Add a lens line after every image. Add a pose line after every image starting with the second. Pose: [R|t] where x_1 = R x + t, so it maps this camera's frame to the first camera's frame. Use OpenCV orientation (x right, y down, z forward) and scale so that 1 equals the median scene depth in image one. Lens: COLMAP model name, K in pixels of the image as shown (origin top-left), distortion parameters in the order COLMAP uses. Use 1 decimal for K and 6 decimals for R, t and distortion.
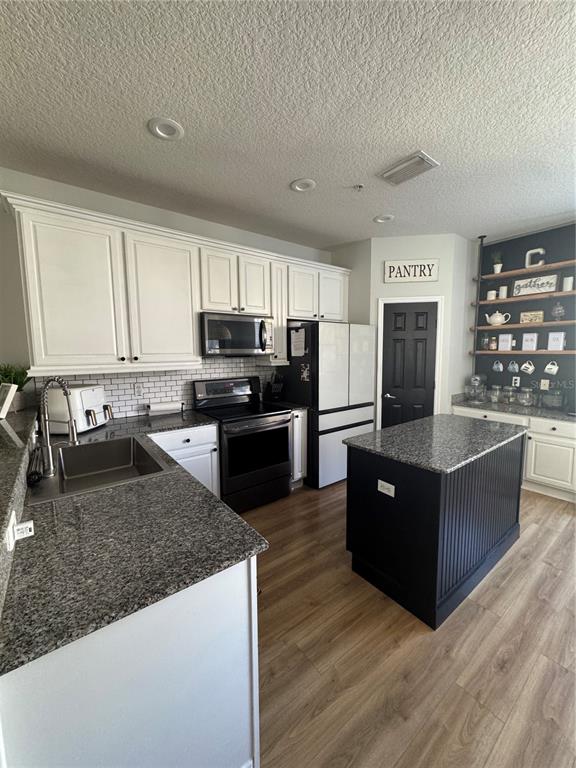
lens RADIAL K [[306.1, 0, 290.8], [0, 306.1, 381.6], [0, 0, 1]] dist [0.000209, 0.000361]
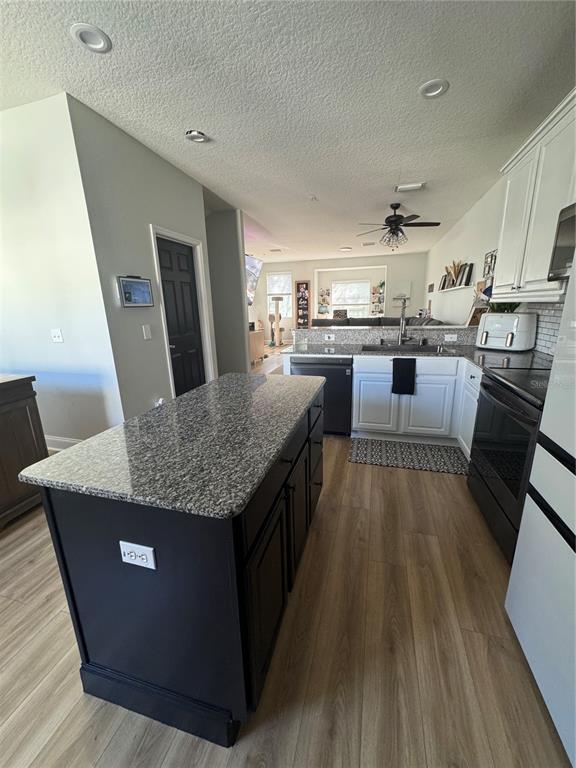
lens RADIAL K [[306.1, 0, 288.7], [0, 306.1, 384.1], [0, 0, 1]] dist [0.000209, 0.000361]
pose [[-0.799238, 0.174717, -0.575059, 0.484778], [-0.033433, 0.942407, 0.332792, -0.061264], [0.600084, 0.285206, -0.747367, 0.992858]]
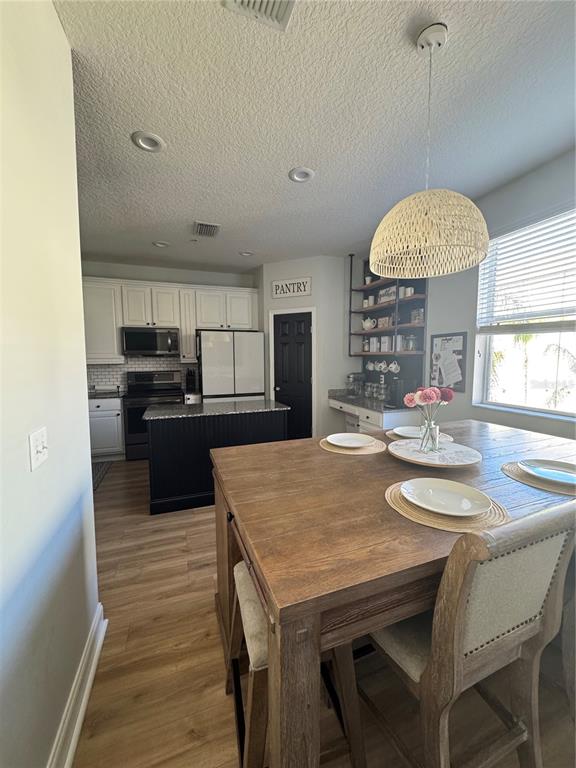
lens RADIAL K [[306.1, 0, 289.3], [0, 306.1, 382.0], [0, 0, 1]] dist [0.000209, 0.000361]
pose [[0.955112, 0.025249, -0.295166, 0.800345], [-0.030931, 0.999415, -0.014597, 0.039684], [0.294625, 0.023072, 0.955334, -0.188435]]
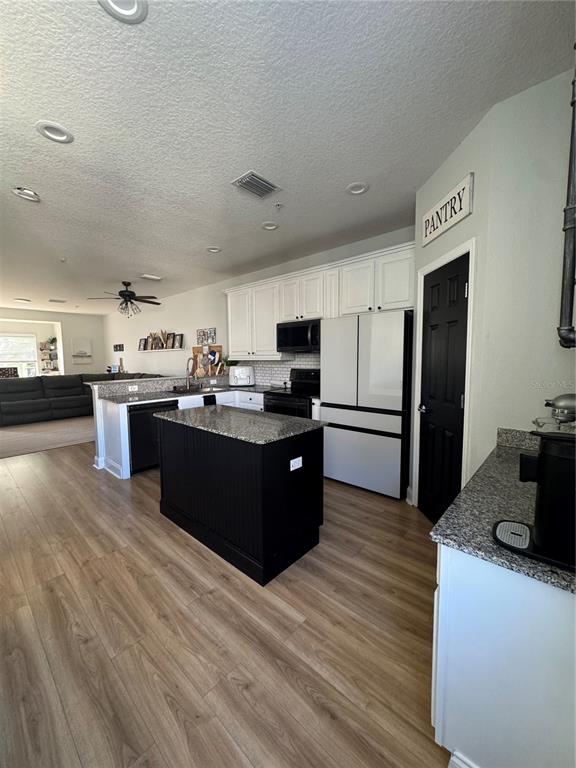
lens RADIAL K [[306.1, 0, 285.8], [0, 306.1, 381.7], [0, 0, 1]] dist [0.000209, 0.000361]
pose [[0.176717, 0.083816, -0.980687, 1.032700], [-0.095263, 0.993146, 0.067714, -0.033873], [0.979641, 0.081457, 0.183490, 0.623326]]
